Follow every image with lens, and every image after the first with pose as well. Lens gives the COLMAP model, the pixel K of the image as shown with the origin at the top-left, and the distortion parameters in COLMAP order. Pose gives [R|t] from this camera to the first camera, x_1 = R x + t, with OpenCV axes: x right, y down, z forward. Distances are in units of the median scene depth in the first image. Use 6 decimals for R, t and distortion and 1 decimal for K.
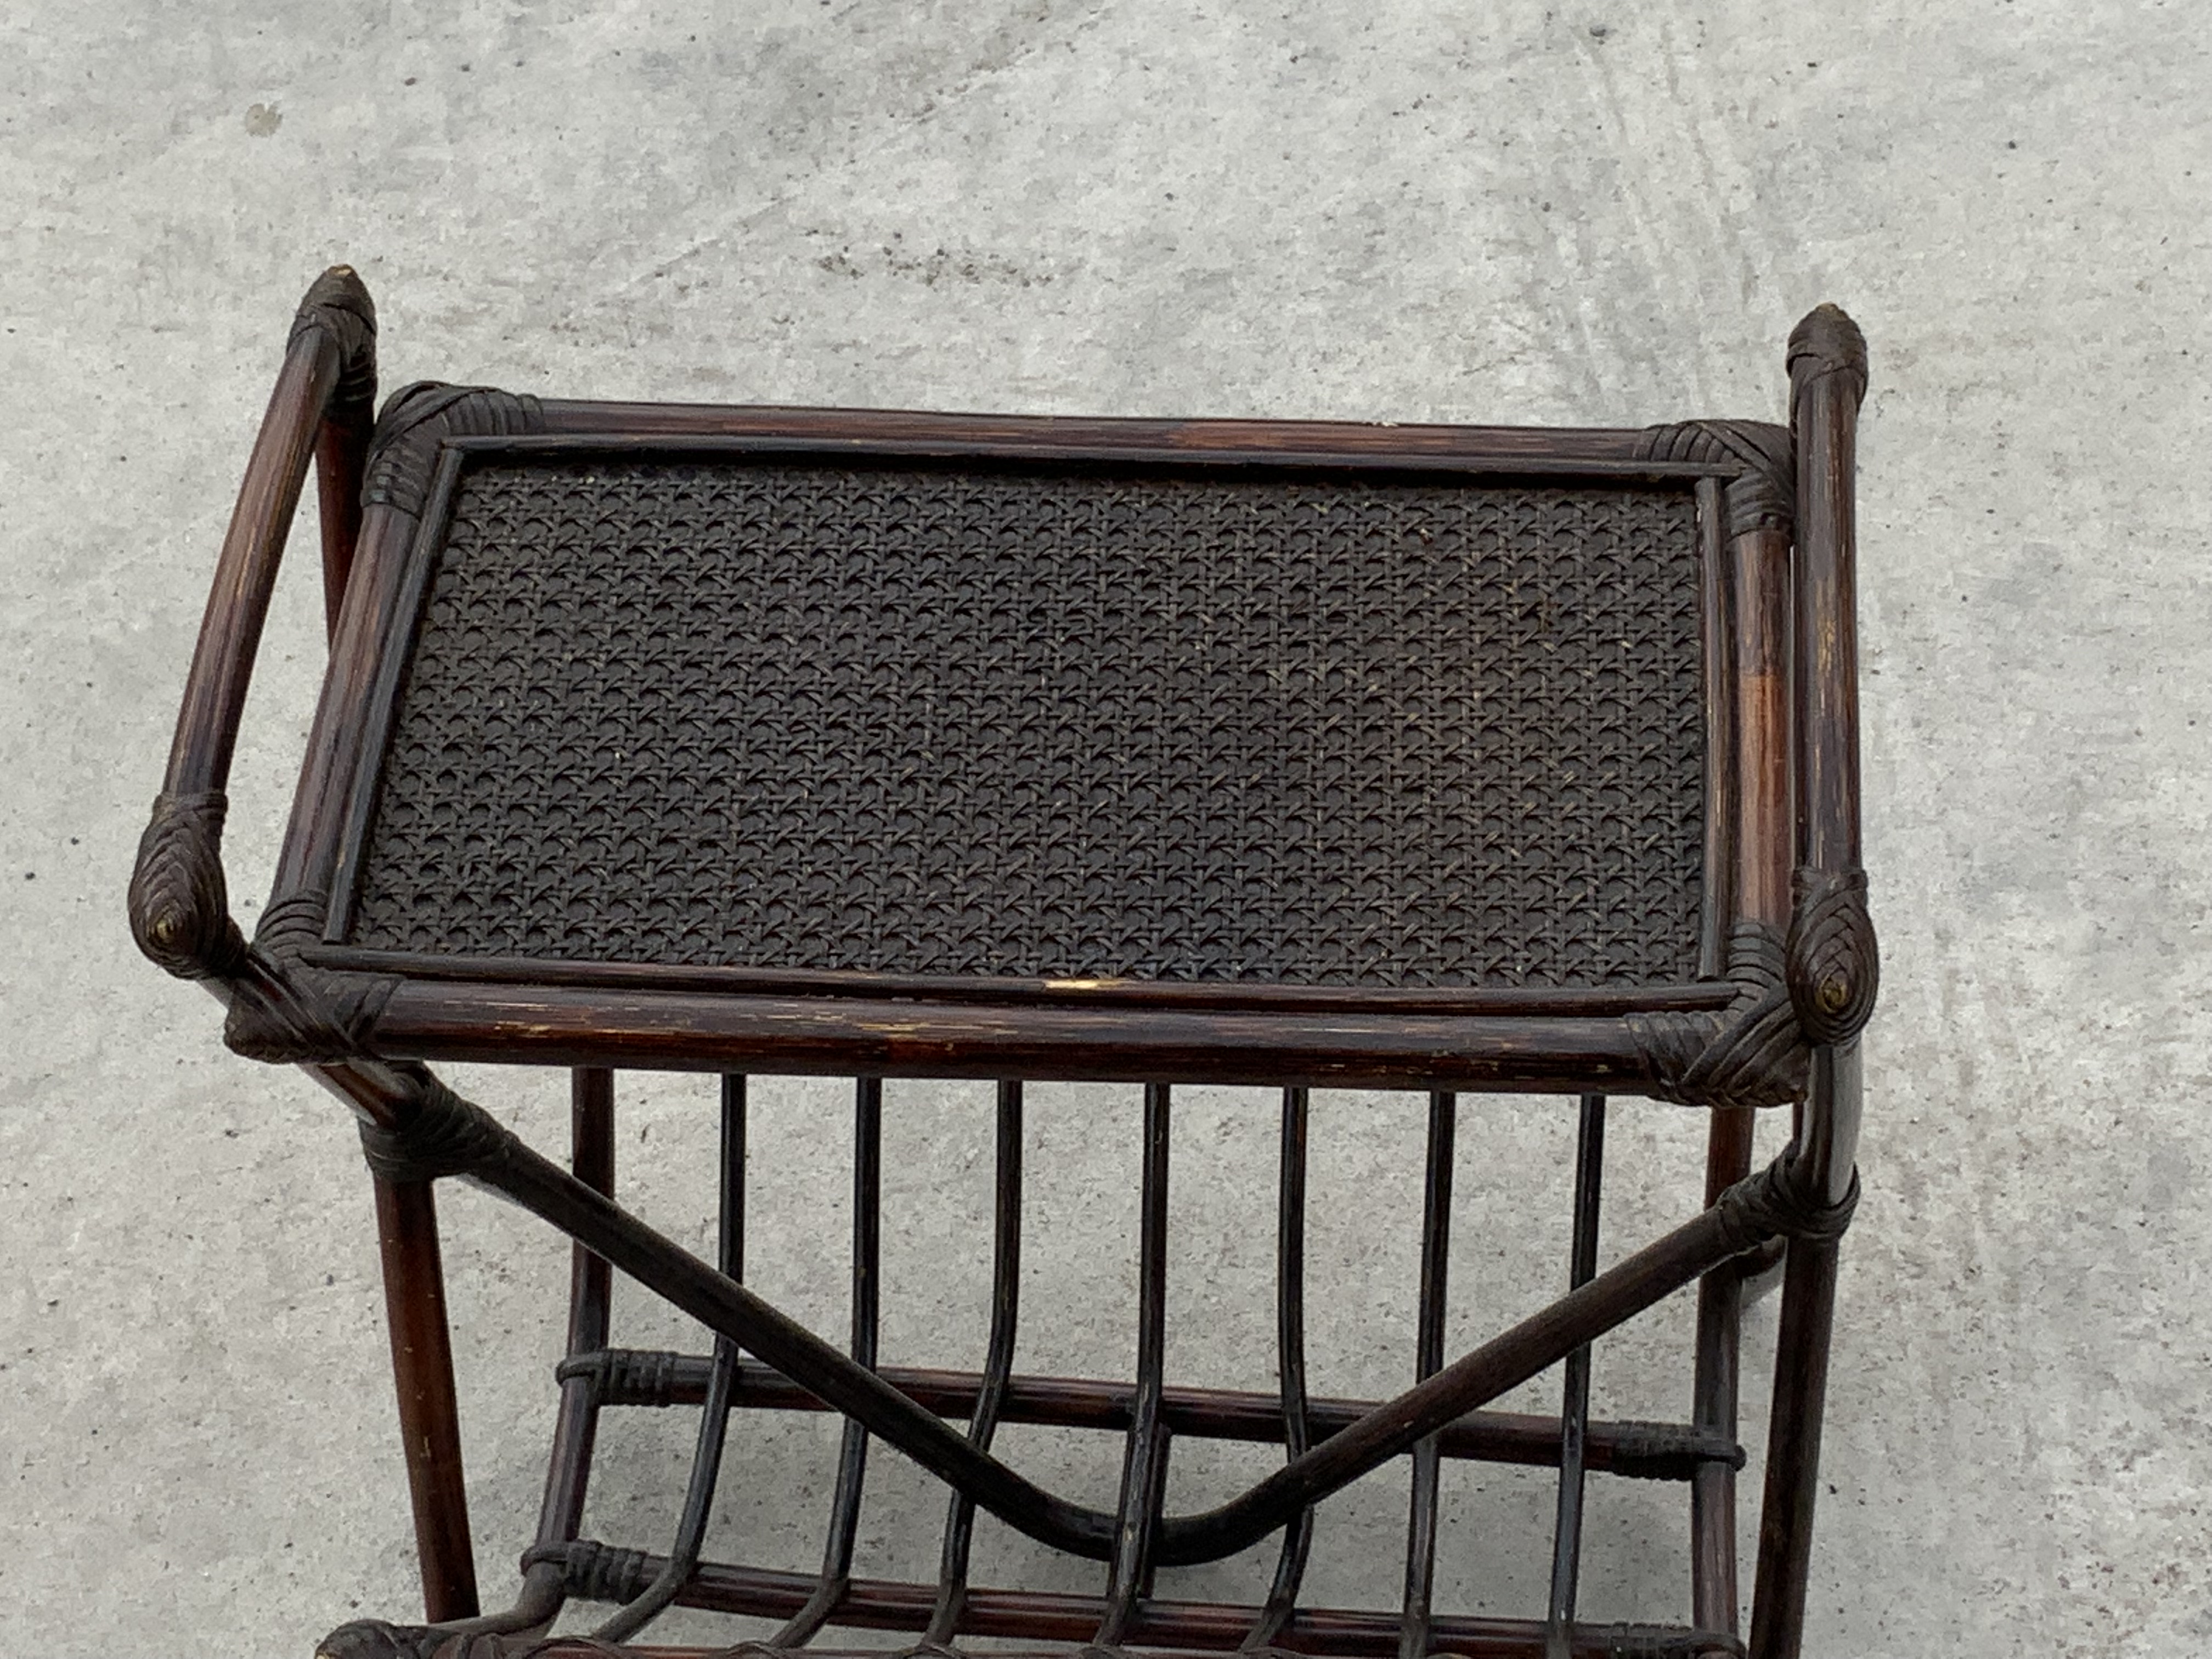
lens RADIAL K [[4673.2, 0, 1106.0], [0, 4673.2, 829.5], [0, 0, 1]] dist [0.122617, -0.080309]
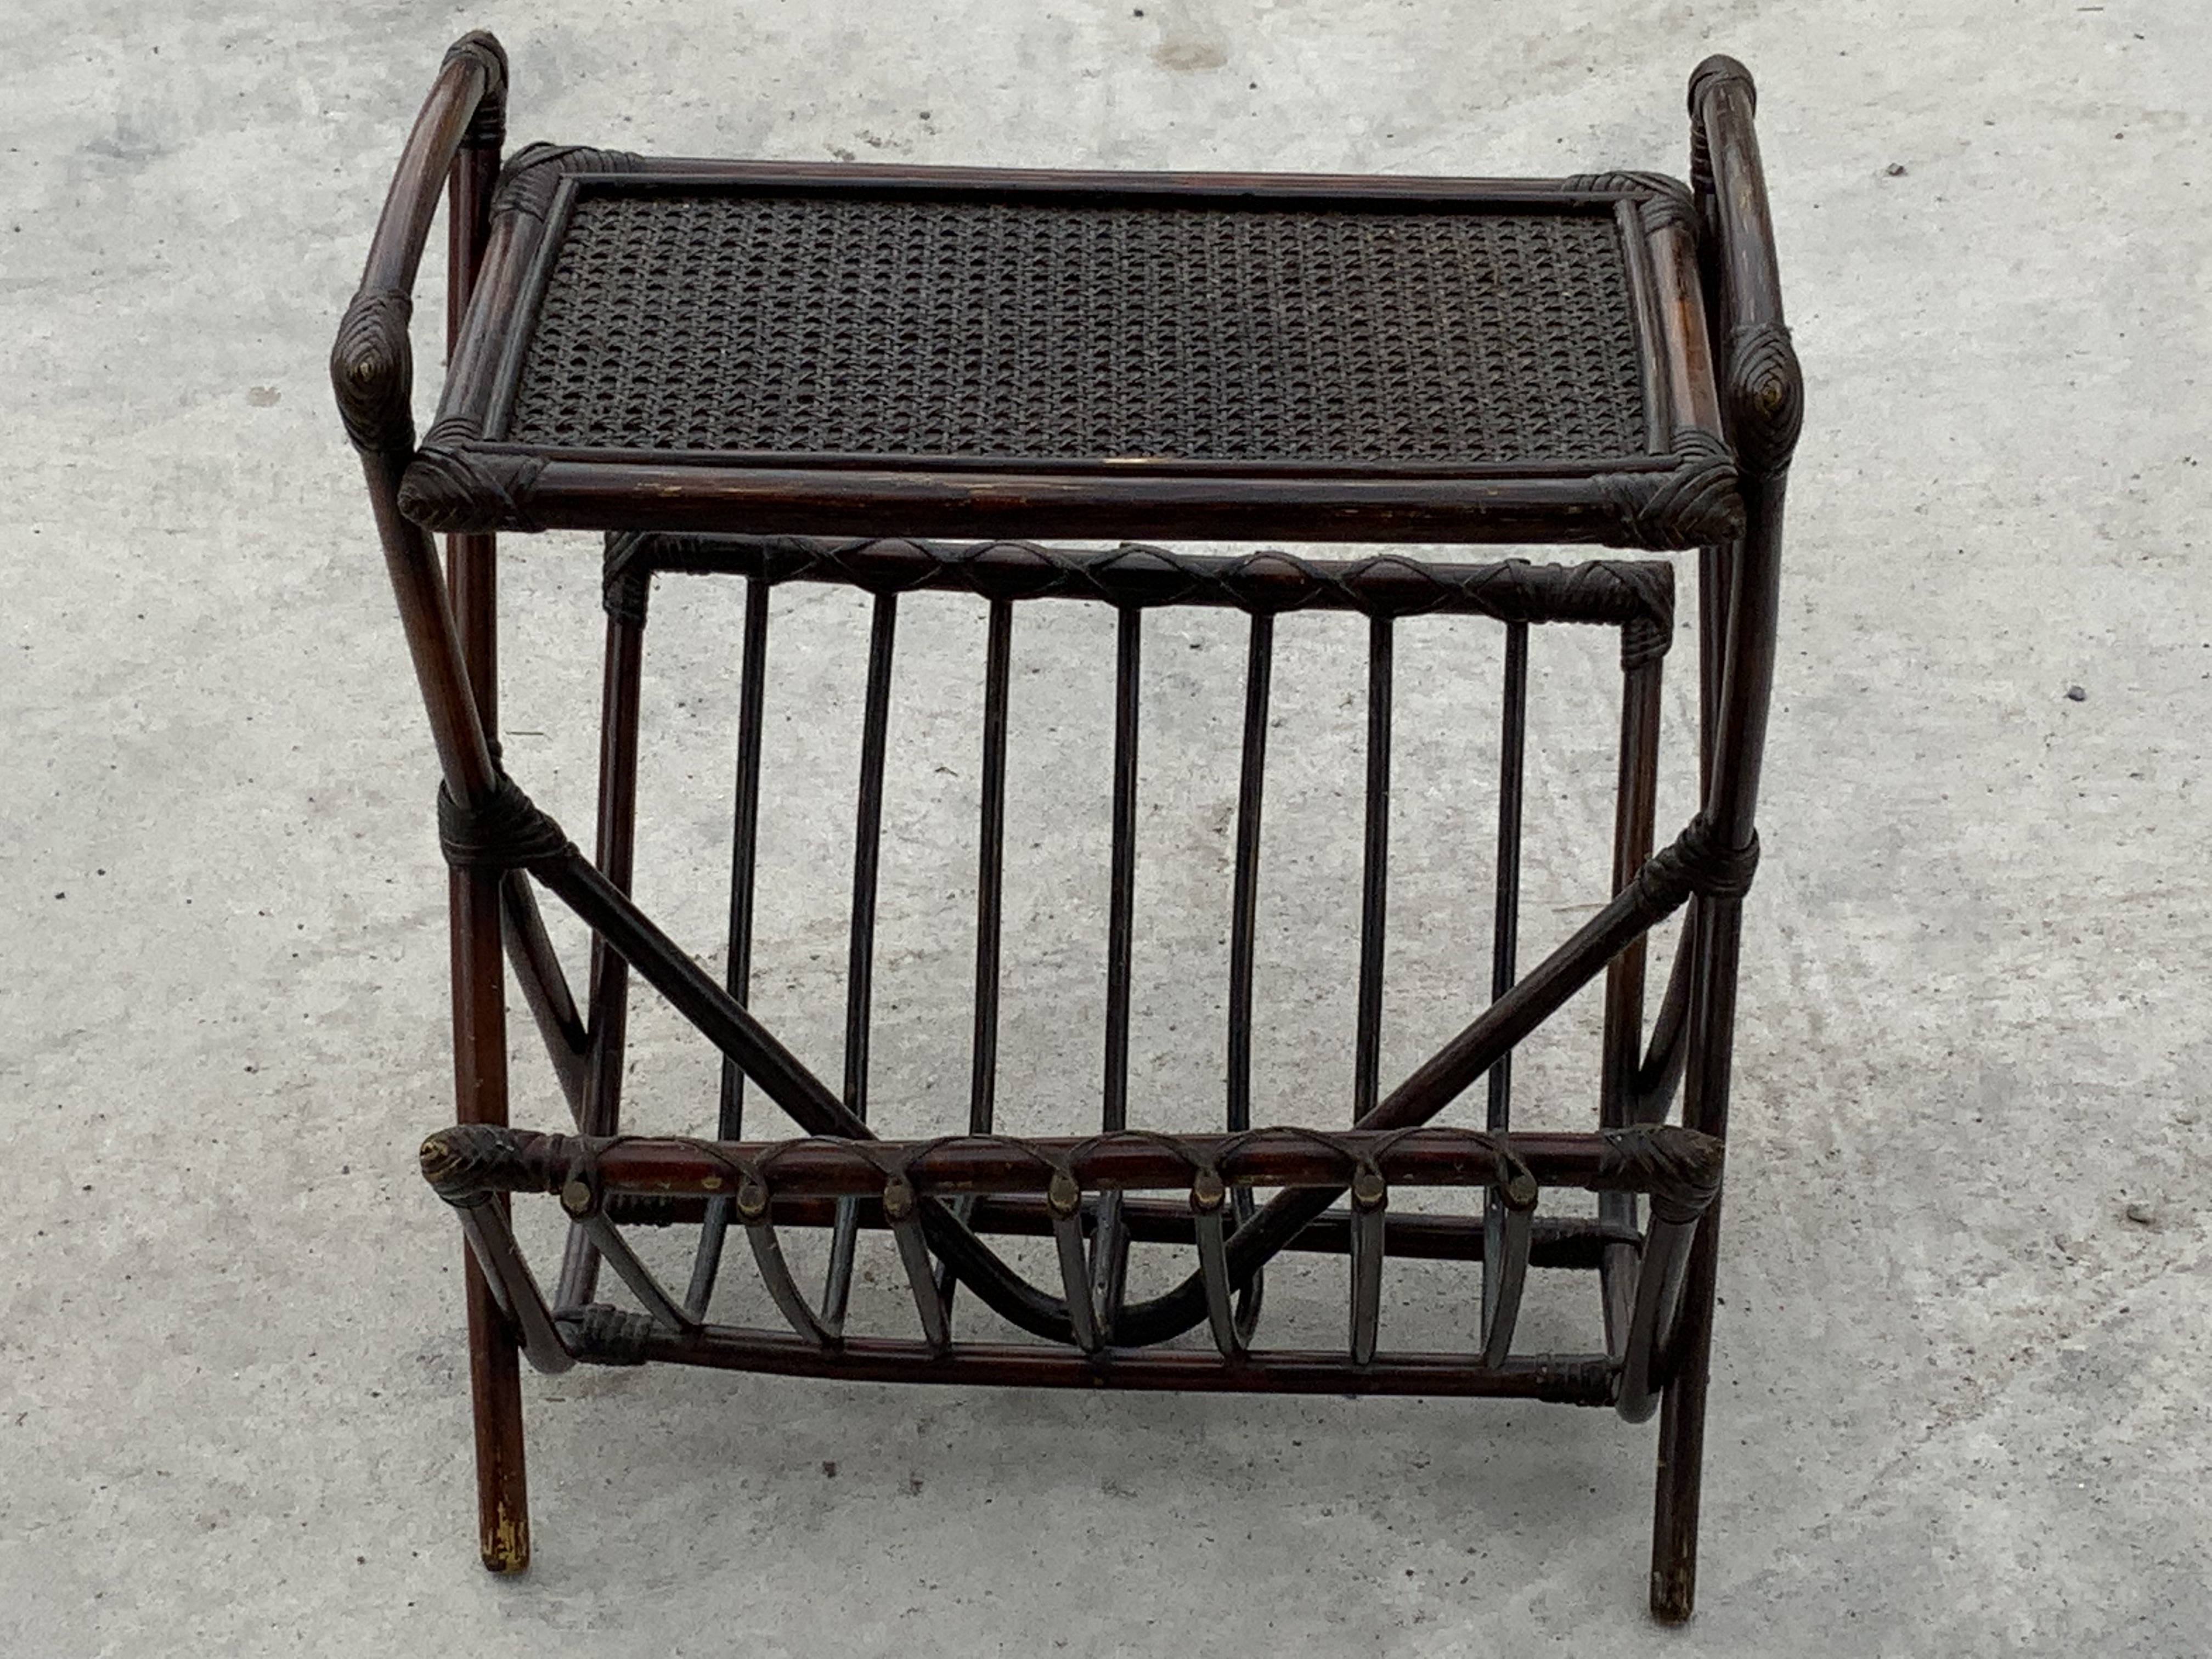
lens RADIAL K [[4673.2, 0, 1106.0], [0, 4673.2, 829.5], [0, 0, 1]] dist [0.122617, -0.080309]
pose [[0.997515, 0.020277, 0.067477, -0.065505], [-0.001084, 0.961995, -0.273065, 0.324437], [-0.070449, 0.272313, 0.959626, -0.083144]]
